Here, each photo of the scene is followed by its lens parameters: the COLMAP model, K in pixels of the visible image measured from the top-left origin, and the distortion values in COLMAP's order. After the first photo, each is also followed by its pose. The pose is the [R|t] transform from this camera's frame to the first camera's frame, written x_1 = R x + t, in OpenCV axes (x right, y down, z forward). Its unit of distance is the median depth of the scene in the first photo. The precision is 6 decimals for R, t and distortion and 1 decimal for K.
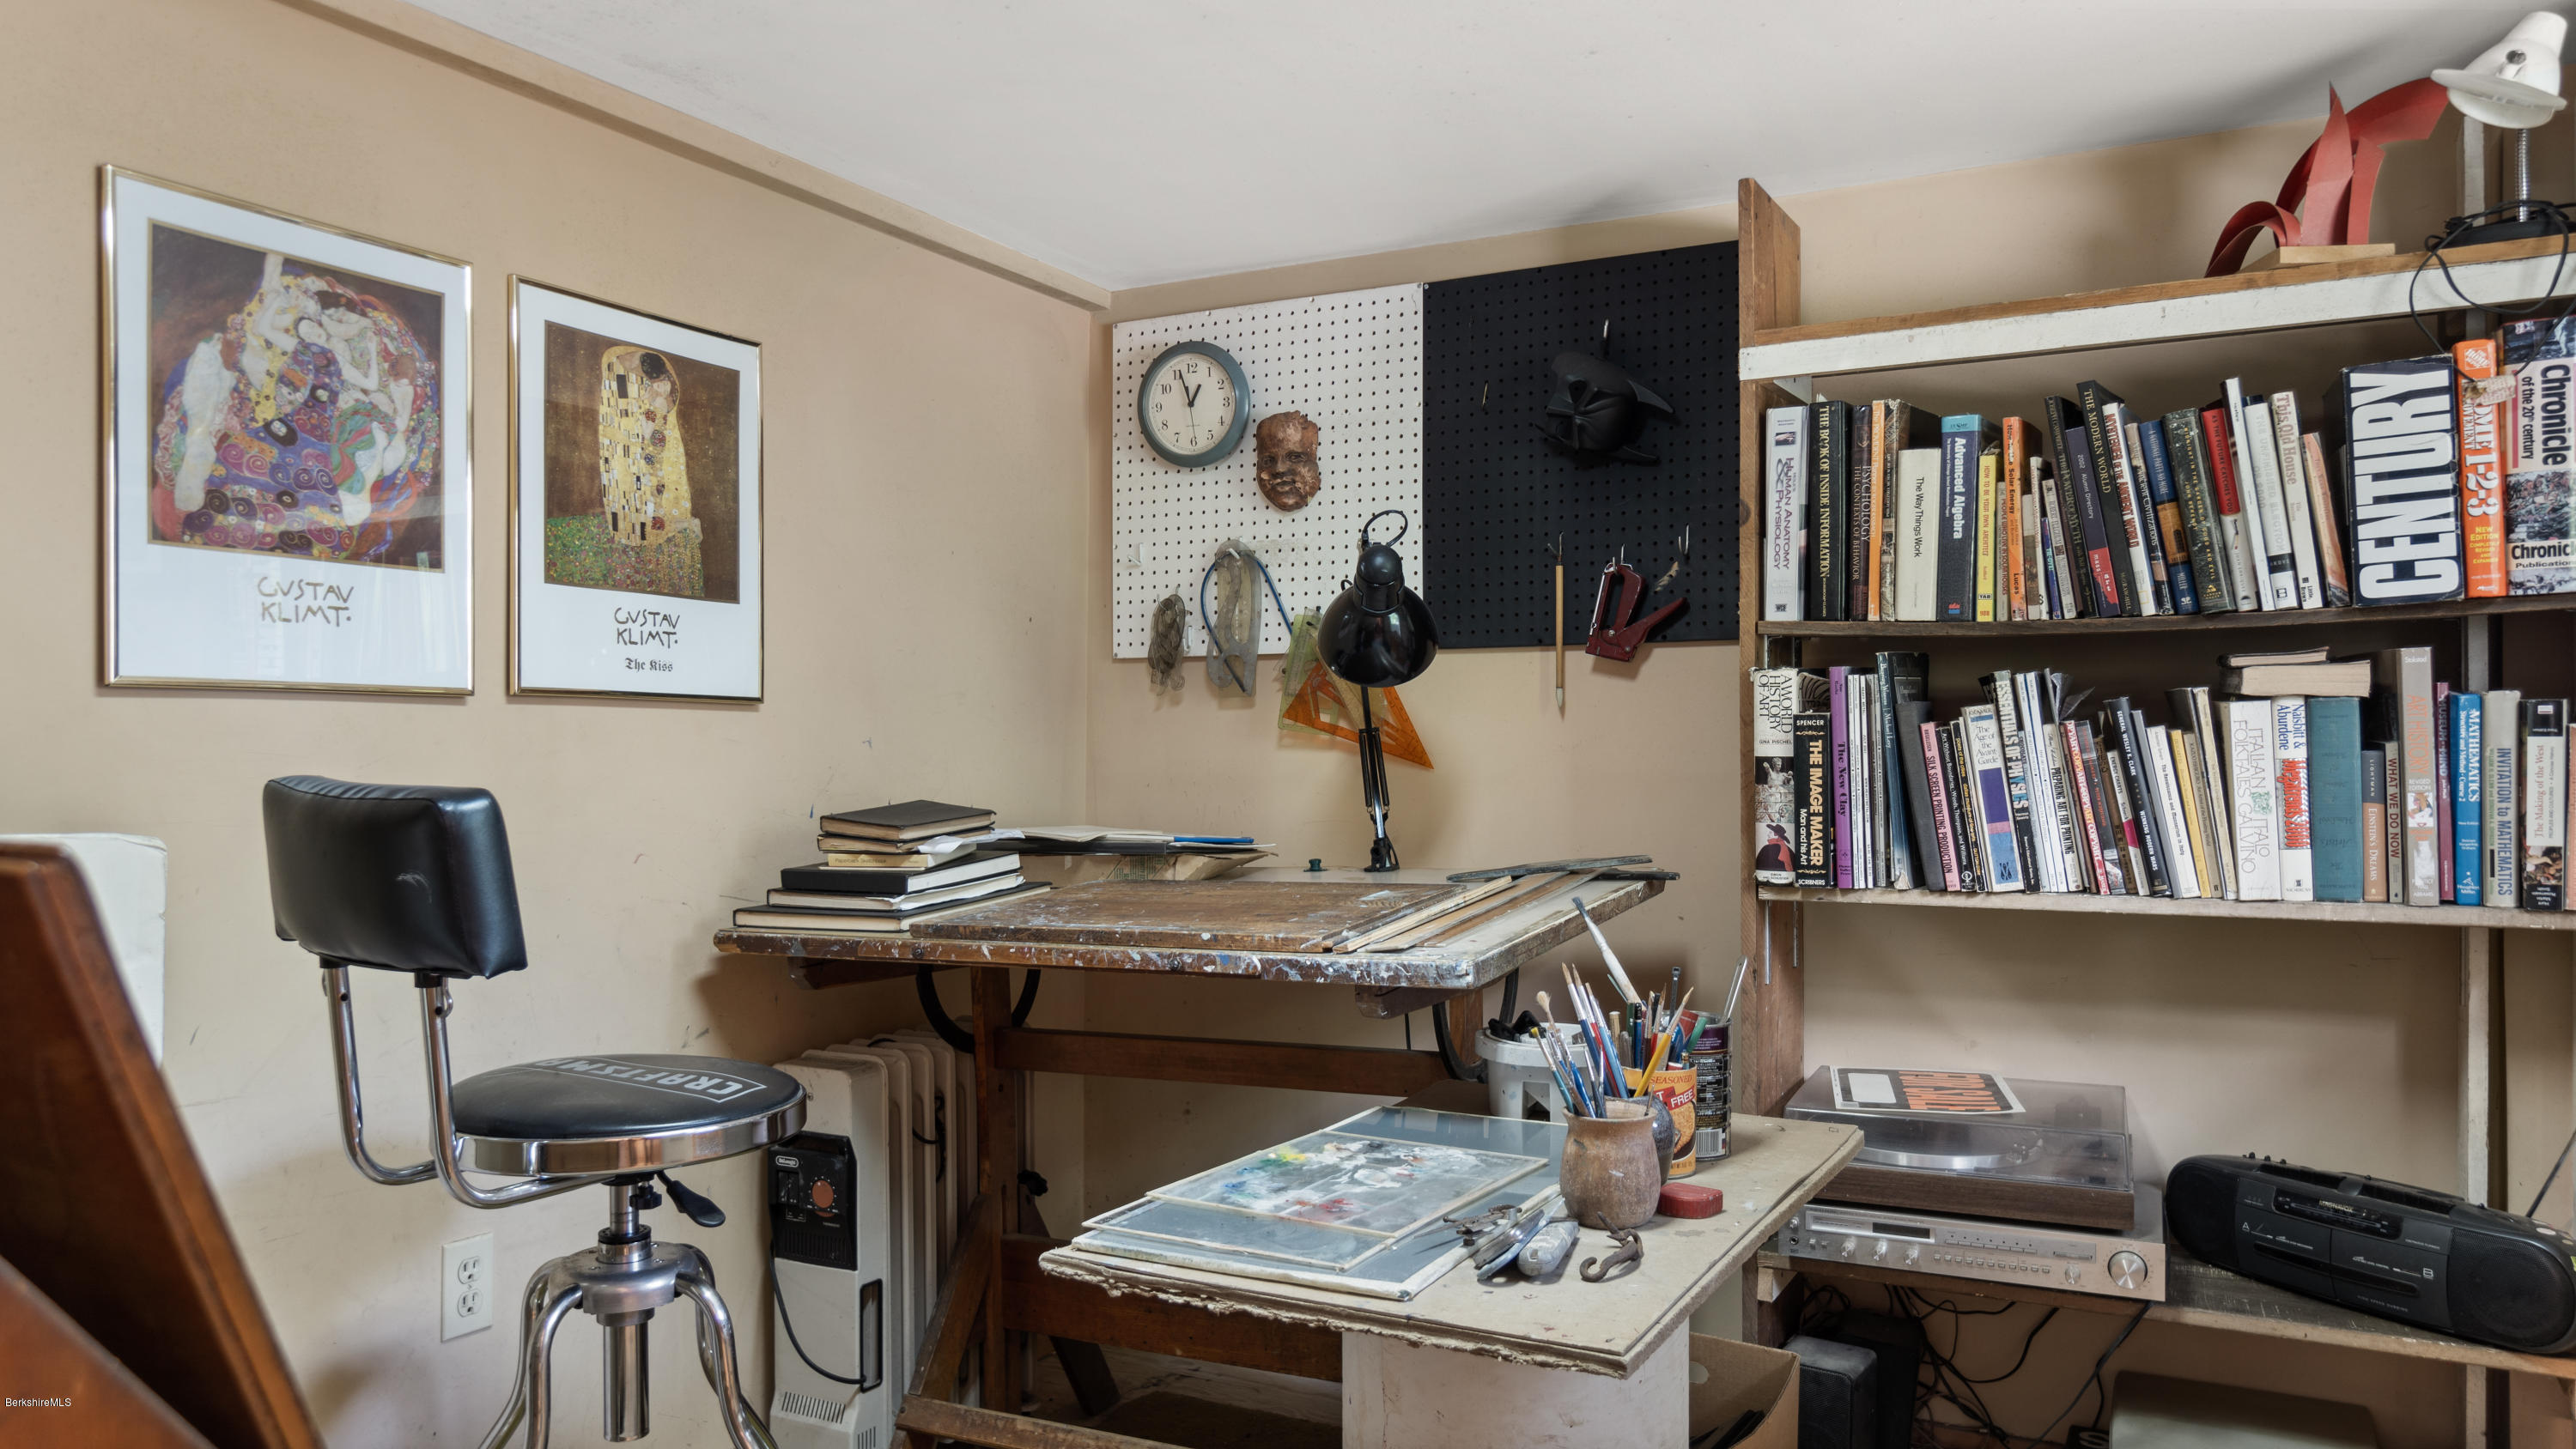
lens RADIAL K [[1794.2, 0, 1293.5], [0, 1794.2, 737.9], [0, 0, 1]] dist [-0.015077, 0.013325]
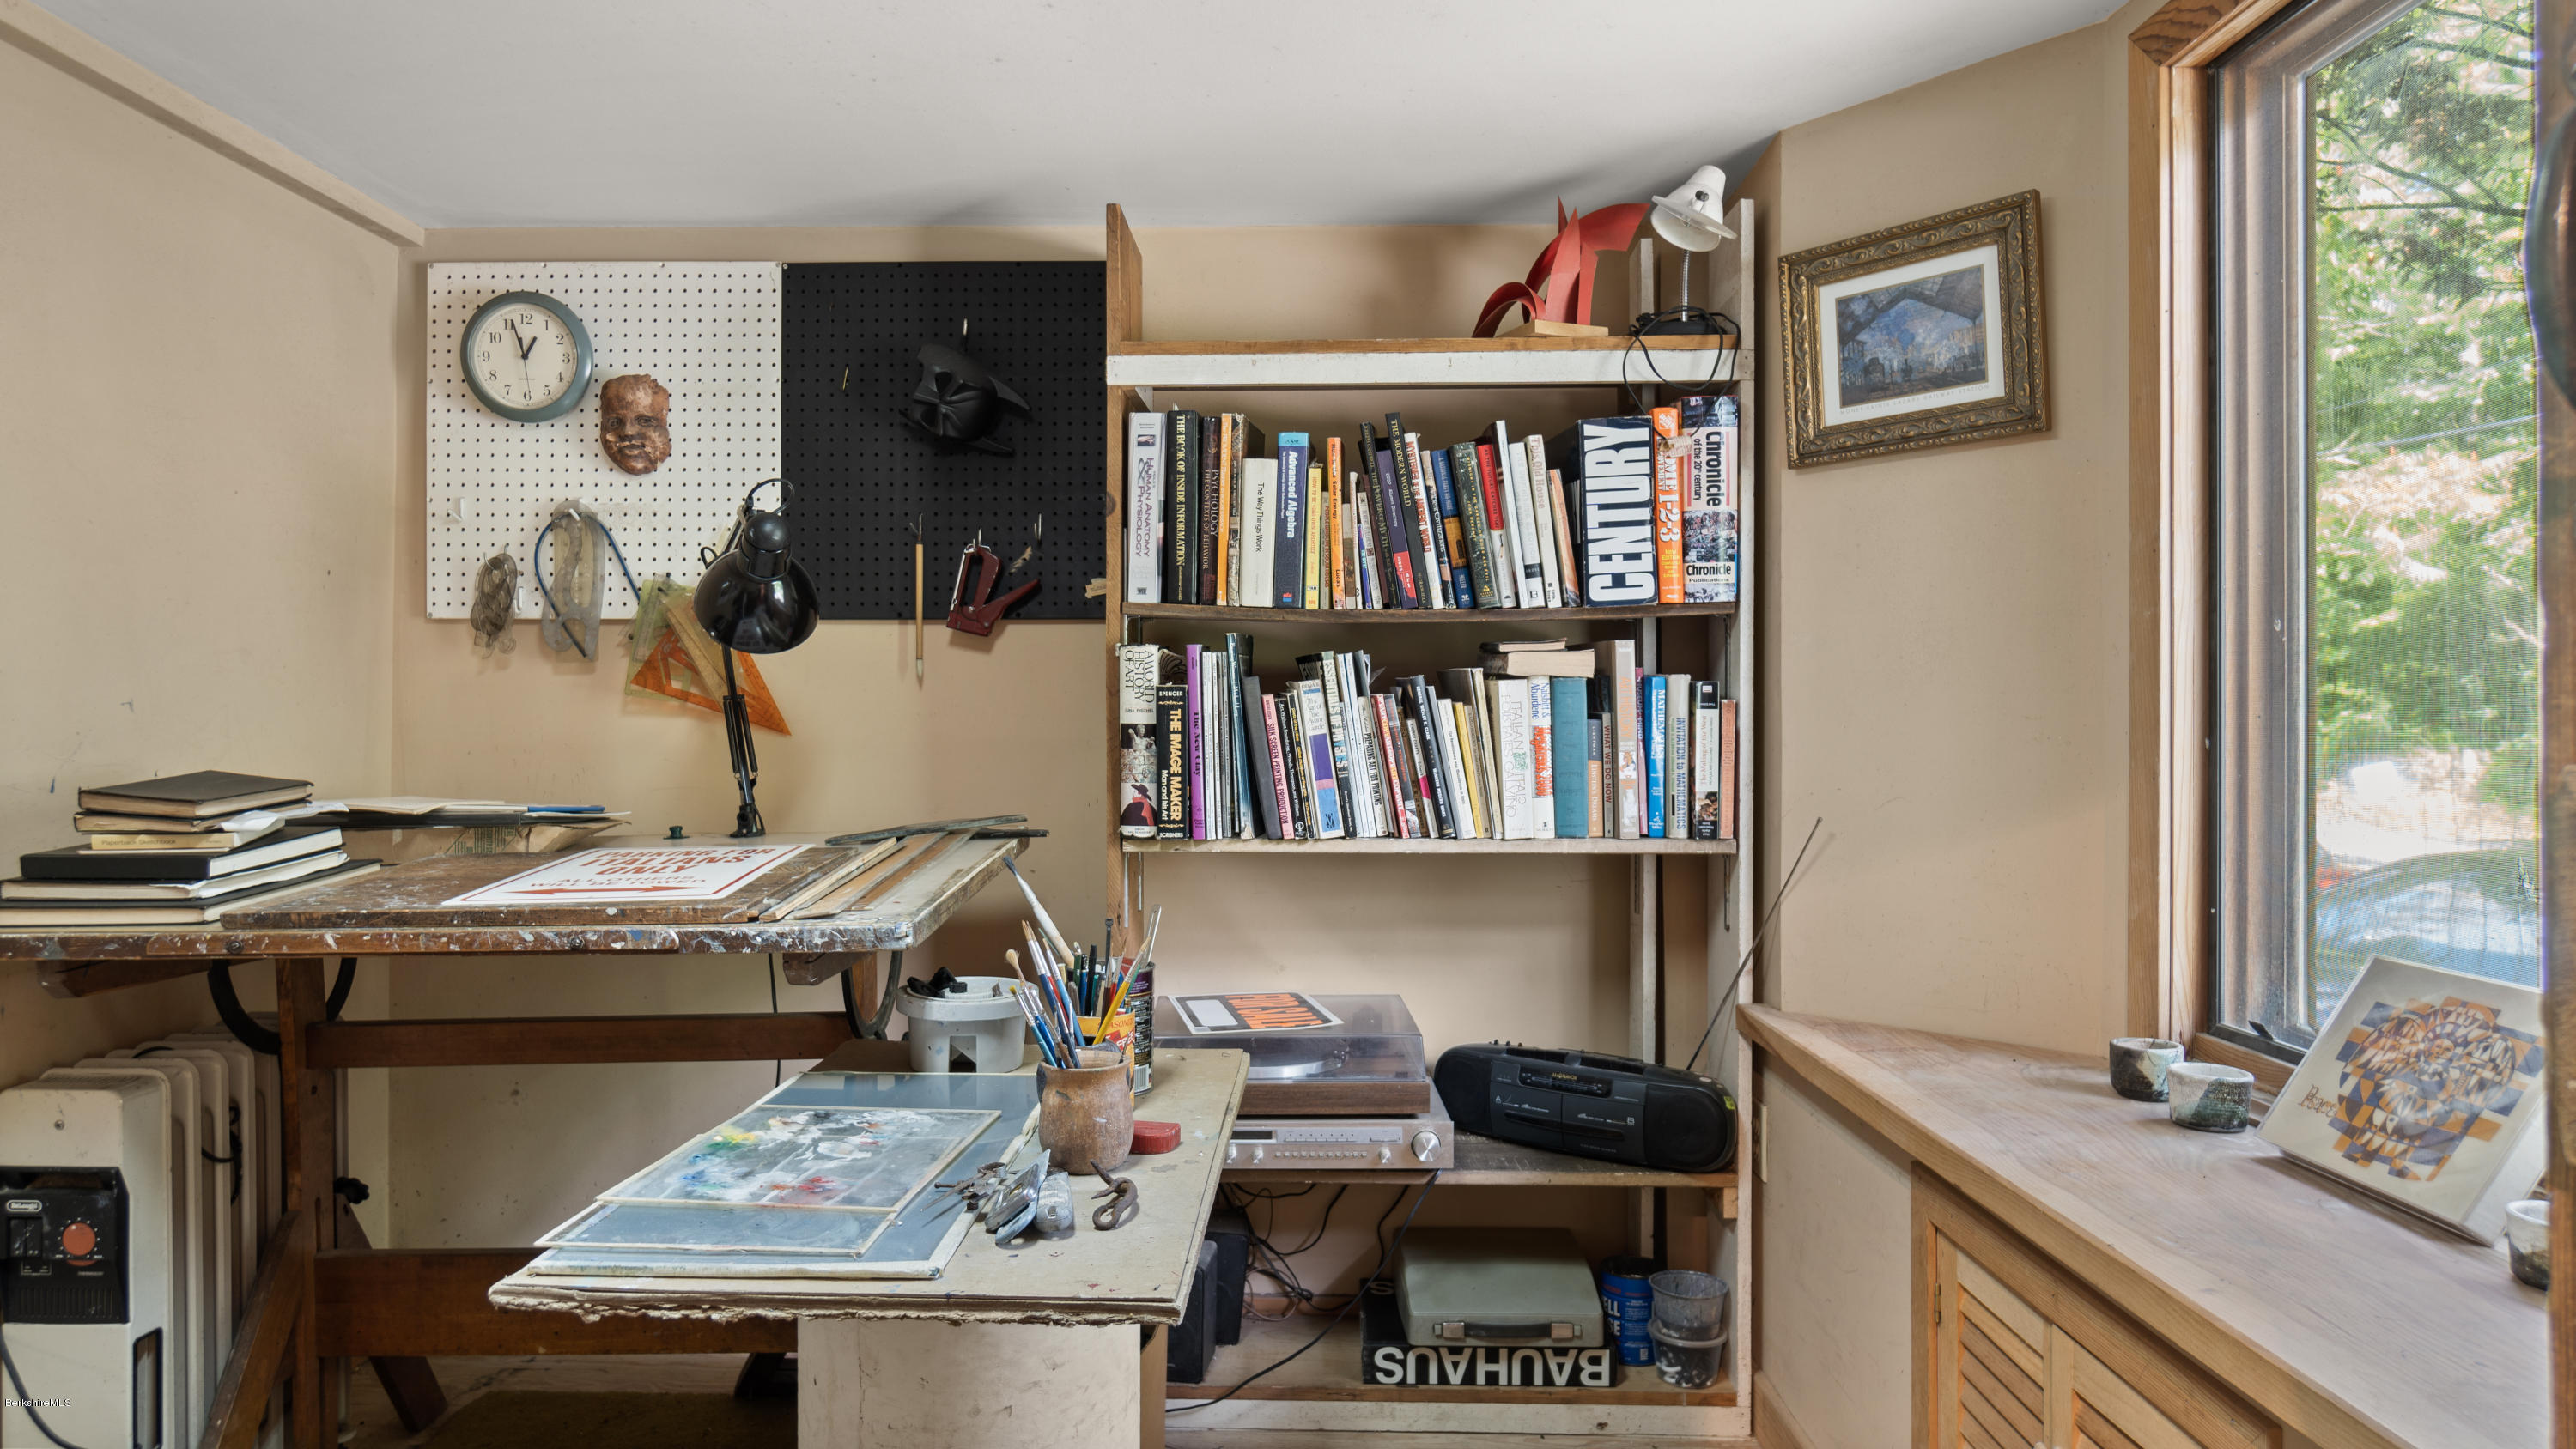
lens RADIAL K [[1545.0, 0, 1282.4], [0, 1545.0, 716.1], [0, 0, 1]] dist [-0.014096, 0.004738]
pose [[0.889791, 0.005084, 0.456341, -0.095449], [-0.006188, 0.999980, 0.000924, 0.004445], [-0.456327, -0.003646, 0.889805, 0.106445]]
